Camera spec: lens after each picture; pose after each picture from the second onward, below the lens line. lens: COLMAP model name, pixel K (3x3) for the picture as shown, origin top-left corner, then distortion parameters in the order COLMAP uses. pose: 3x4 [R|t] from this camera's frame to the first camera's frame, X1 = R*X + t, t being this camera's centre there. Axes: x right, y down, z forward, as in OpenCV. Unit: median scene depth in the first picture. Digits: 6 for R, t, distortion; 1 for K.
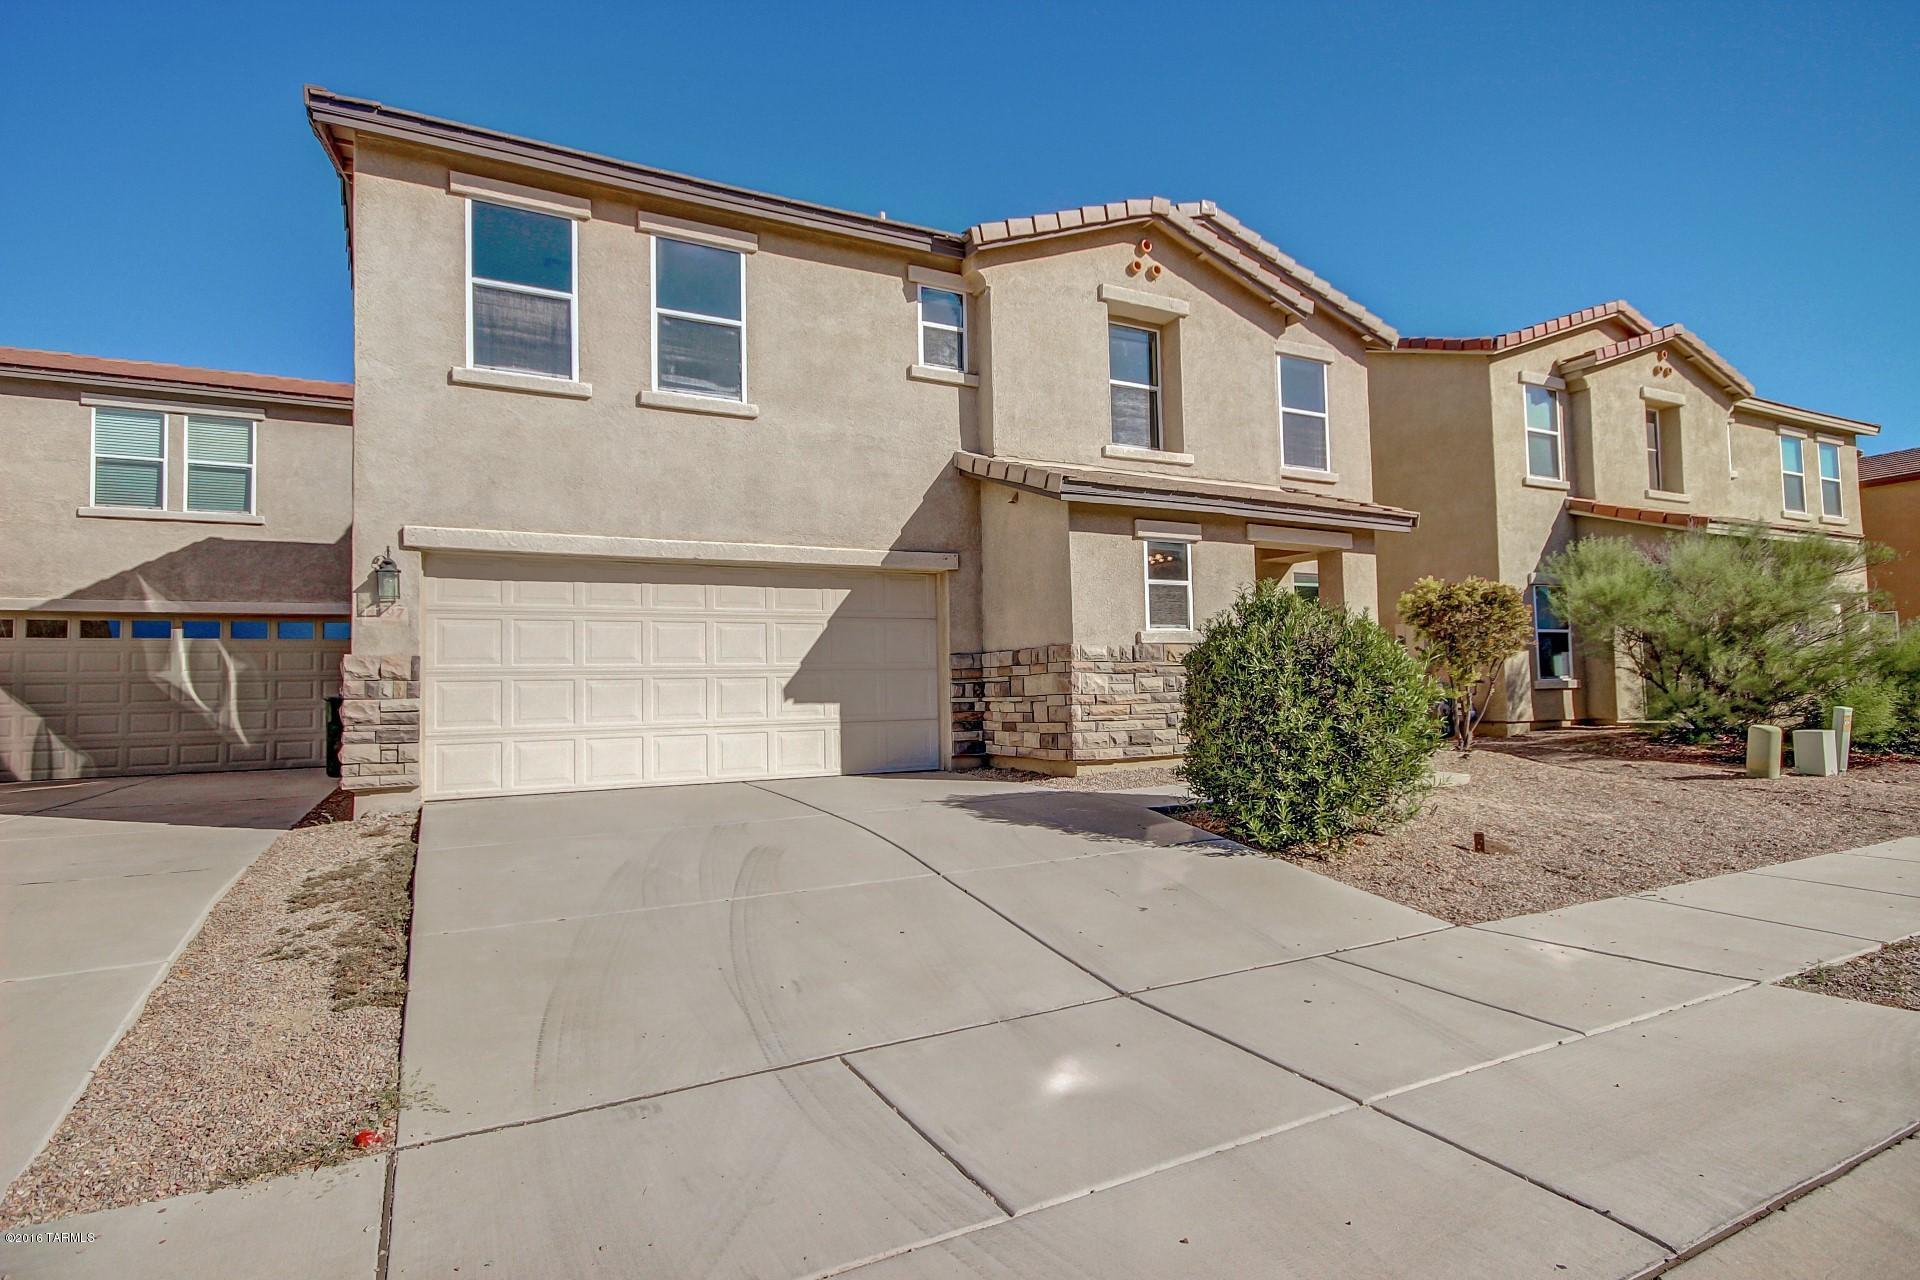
lens RADIAL K [[943.2, 0, 960.0], [0, 943.2, 640.0], [0, 0, 1]] dist [0.016234, -0.000218]
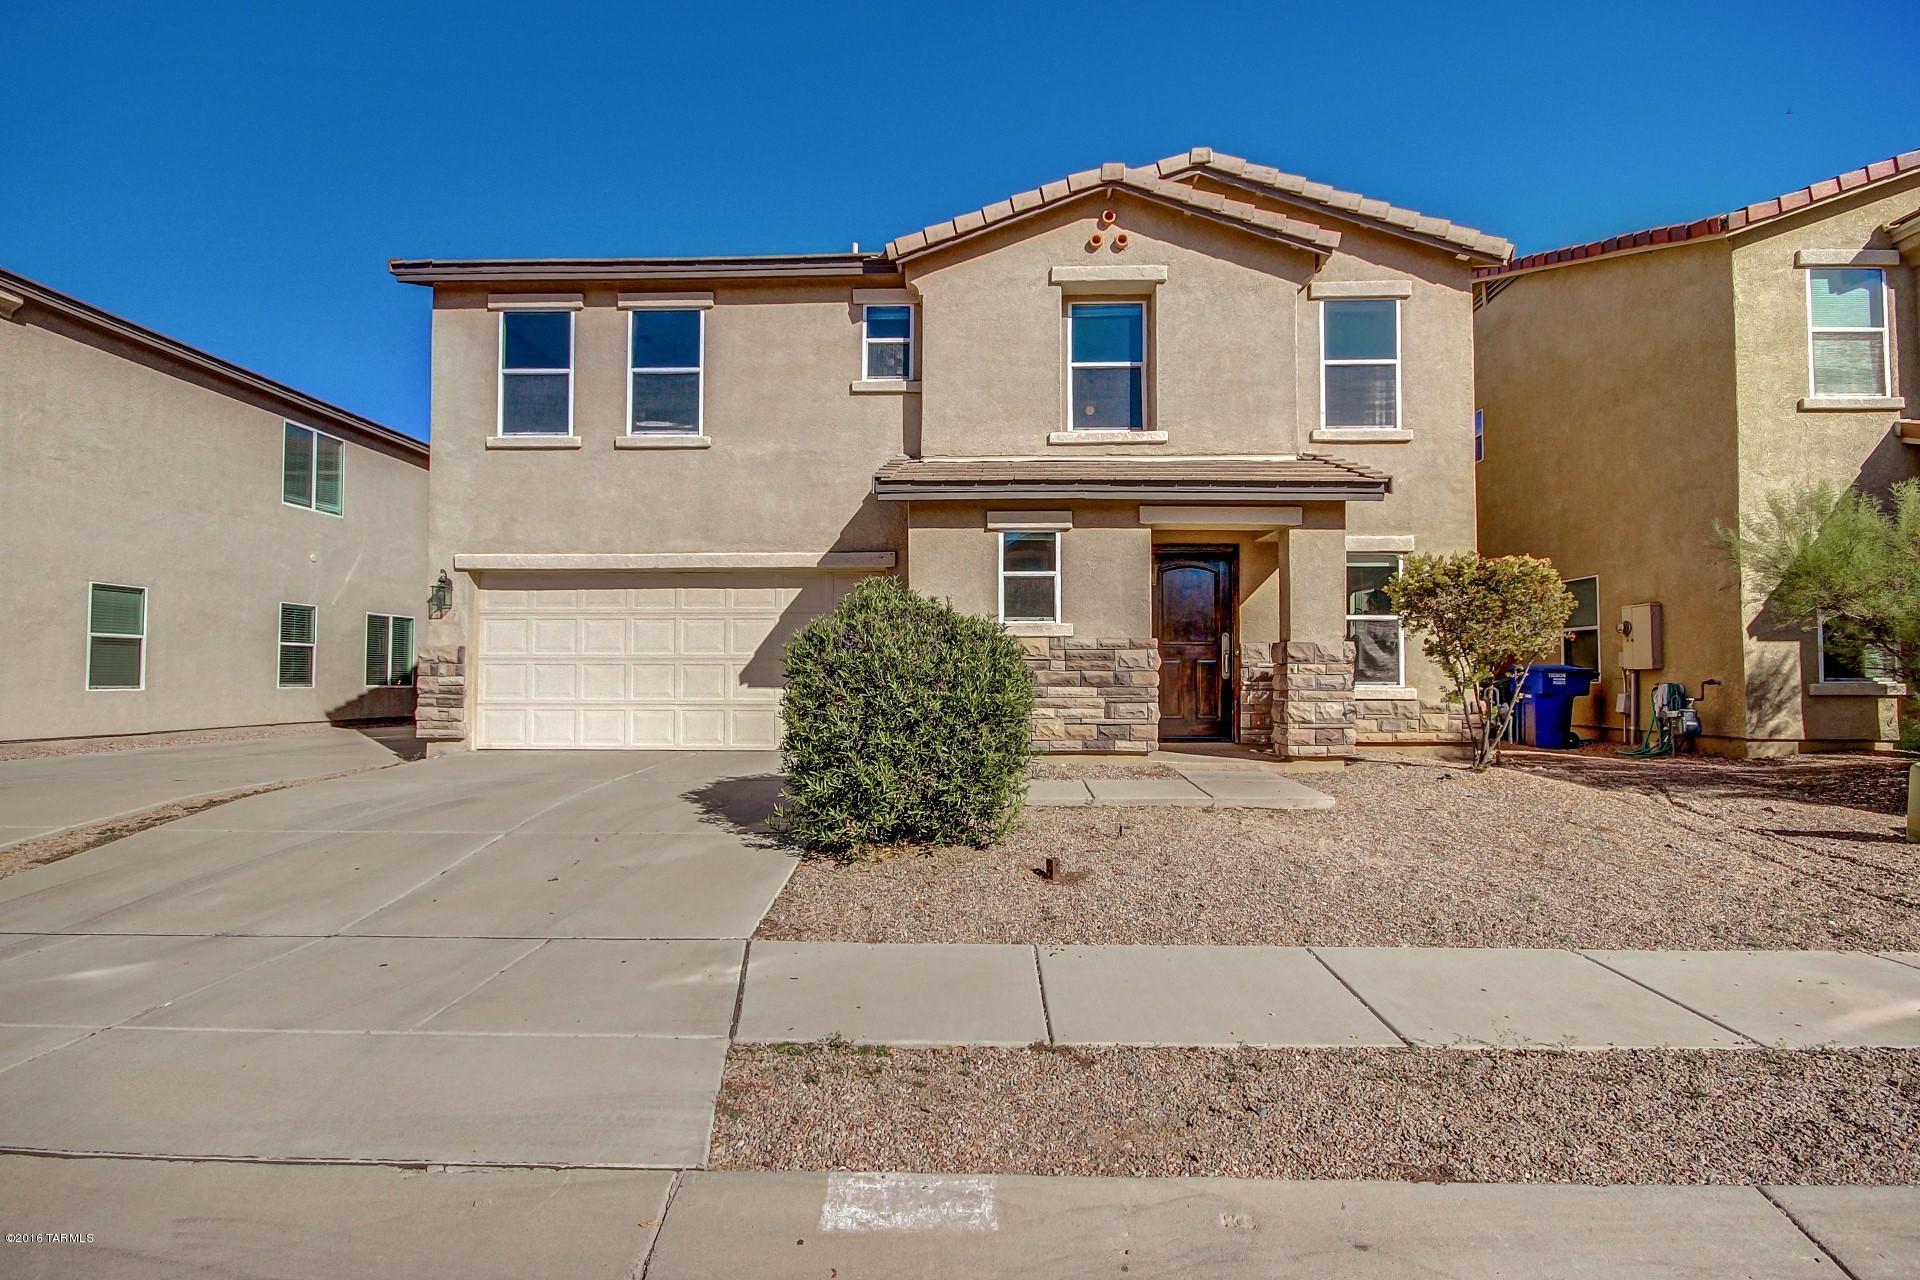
lens RADIAL K [[888.1, 0, 967.3], [0, 888.1, 643.1], [0, 0, 1]] dist [0.016047, -0.010722]
pose [[0.875198, 0.004302, -0.483746, 0.570281], [0.006291, 0.999775, 0.020272, -0.008015], [0.483725, -0.020786, 0.874973, 0.156940]]
